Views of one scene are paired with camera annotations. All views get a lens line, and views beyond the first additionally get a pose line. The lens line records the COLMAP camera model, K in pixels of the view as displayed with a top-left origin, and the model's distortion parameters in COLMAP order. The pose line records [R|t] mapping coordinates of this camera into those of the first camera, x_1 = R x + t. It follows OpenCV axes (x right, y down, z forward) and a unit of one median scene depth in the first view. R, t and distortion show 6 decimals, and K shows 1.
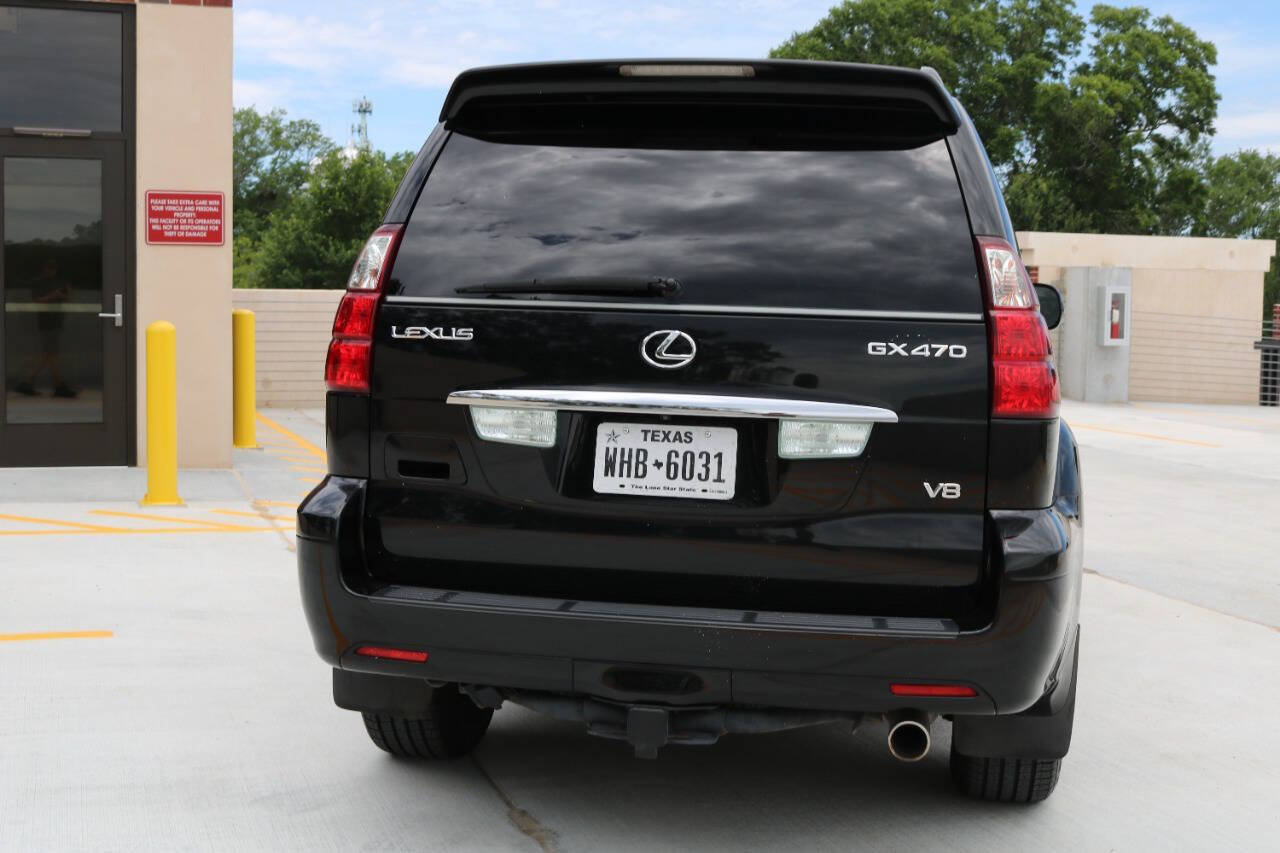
lens RADIAL K [[1687.1, 0, 632.0], [0, 1687.1, 428.5], [0, 0, 1]] dist [-0.066041, 0.000000]
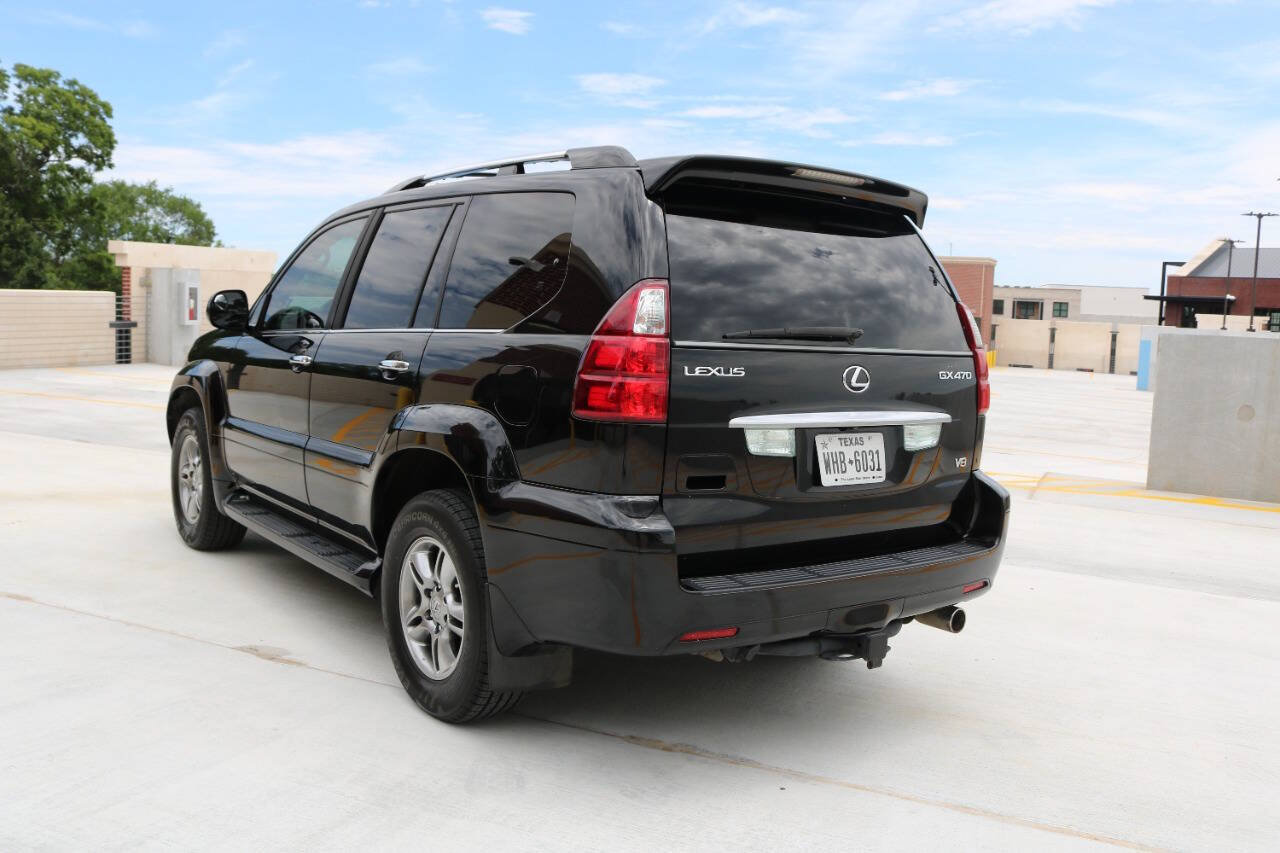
lens RADIAL K [[1147.2, 0, 633.0], [0, 1147.2, 435.4], [0, 0, 1]] dist [-0.142309, 0.114513]
pose [[0.681752, -0.073092, 0.727923, -0.792772], [0.030261, 0.996962, 0.071765, -0.073871], [-0.730957, -0.026899, 0.681893, 0.485464]]
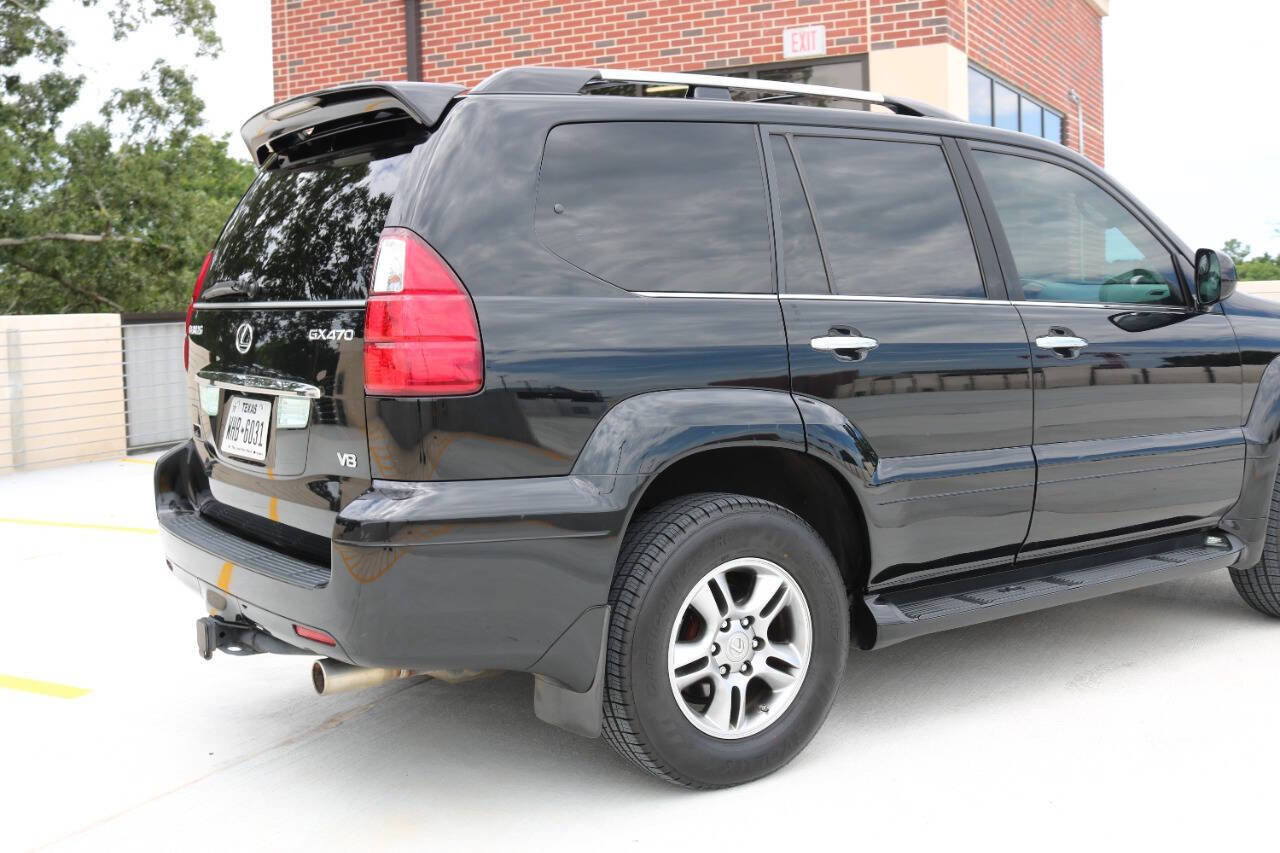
lens RADIAL K [[1460.4, 0, 622.3], [0, 1460.4, 427.5], [0, 0, 1]] dist [-0.084153, 0.000000]
pose [[0.689576, 0.023685, -0.723826, 0.990142], [-0.015312, 0.999718, 0.018126, -0.004862], [0.724051, -0.001416, 0.689745, 0.457230]]
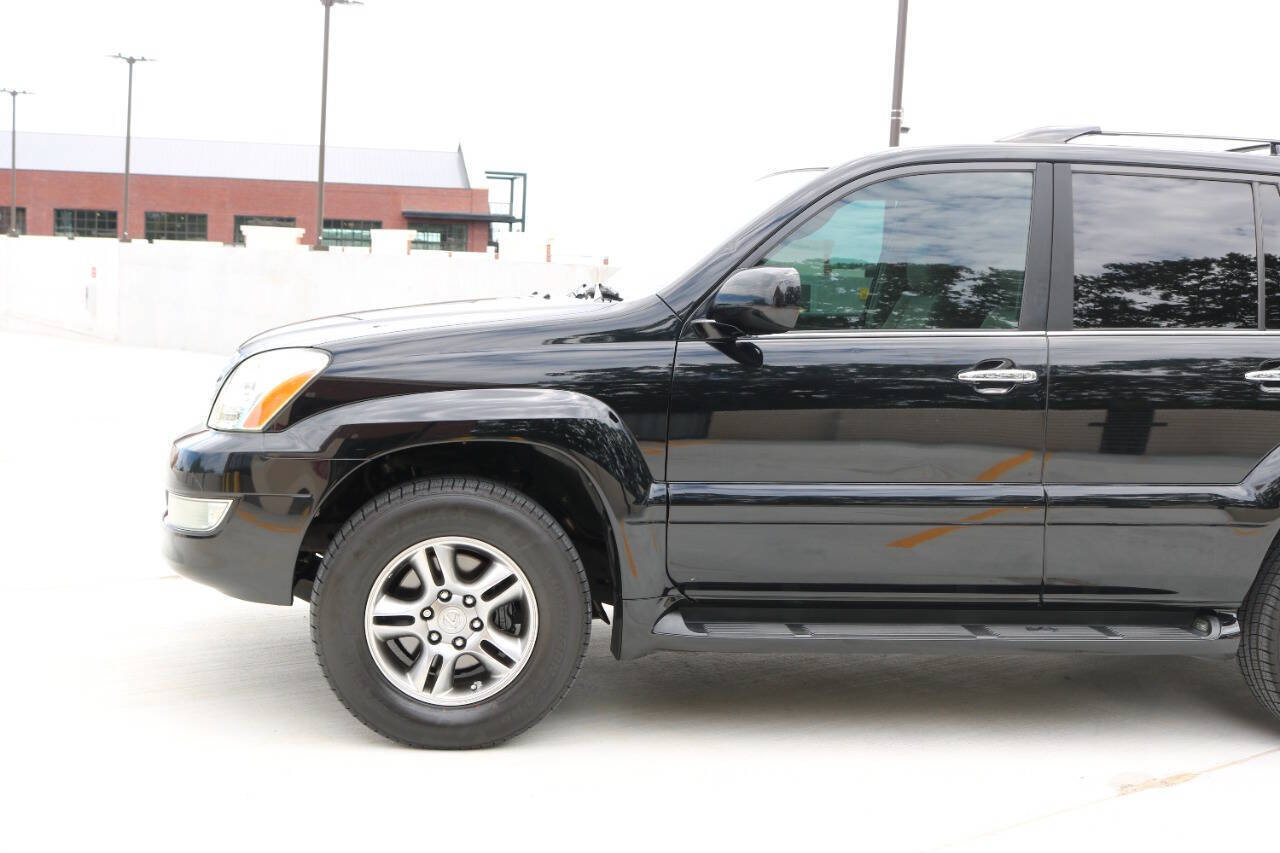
lens RADIAL K [[1460.4, 0, 634.9], [0, 1460.4, 427.6], [0, 0, 1]] dist [-0.084153, 0.000000]
pose [[-0.286456, -0.135286, 0.948494, -1.105681], [0.026358, 0.988493, 0.148951, -0.215179], [-0.957731, 0.067668, -0.279594, 2.237538]]
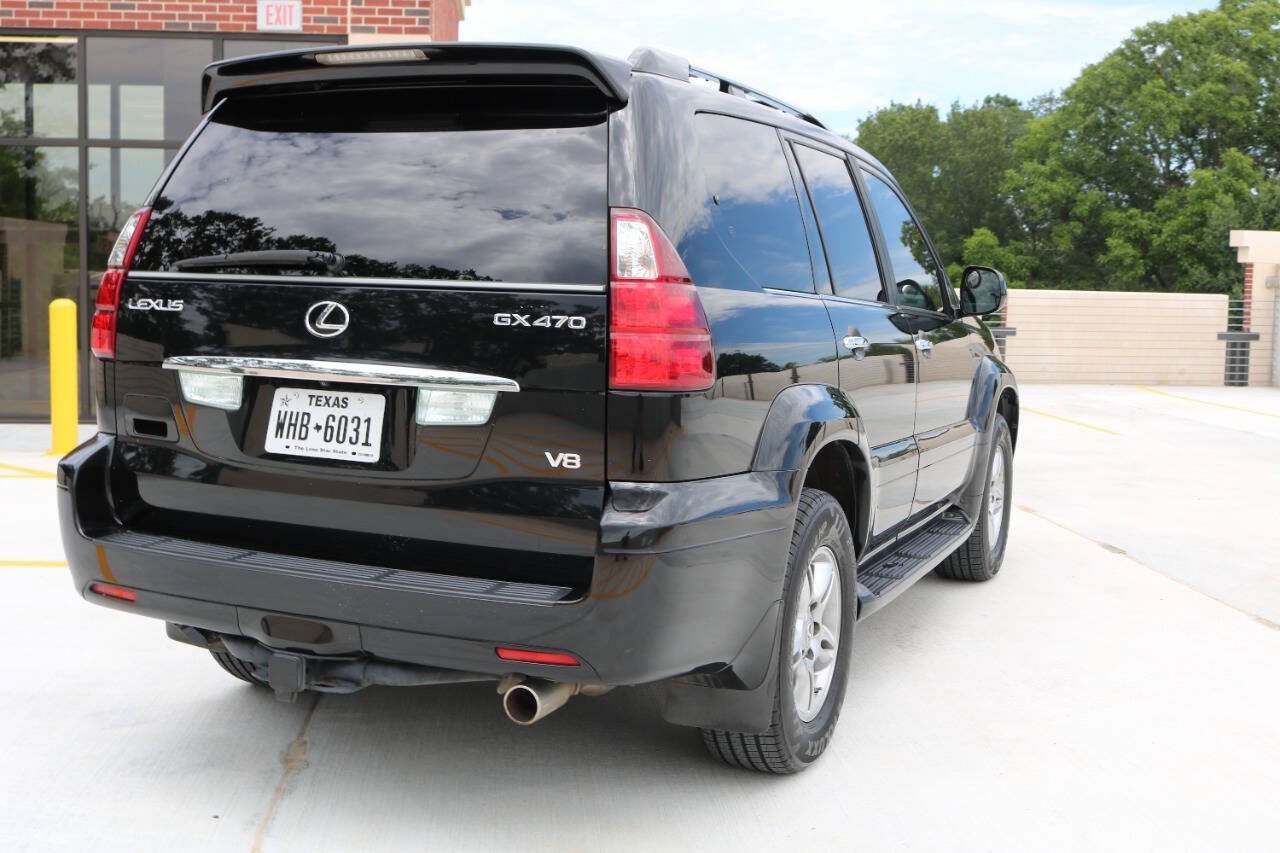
lens RADIAL K [[1460.4, 0, 629.3], [0, 1460.4, 435.9], [0, 0, 1]] dist [-0.084153, 0.000000]
pose [[0.971116, 0.027052, -0.237071, 0.422296], [-0.022175, 0.999485, 0.023216, 0.000872], [0.237577, -0.017289, 0.971215, 0.155114]]
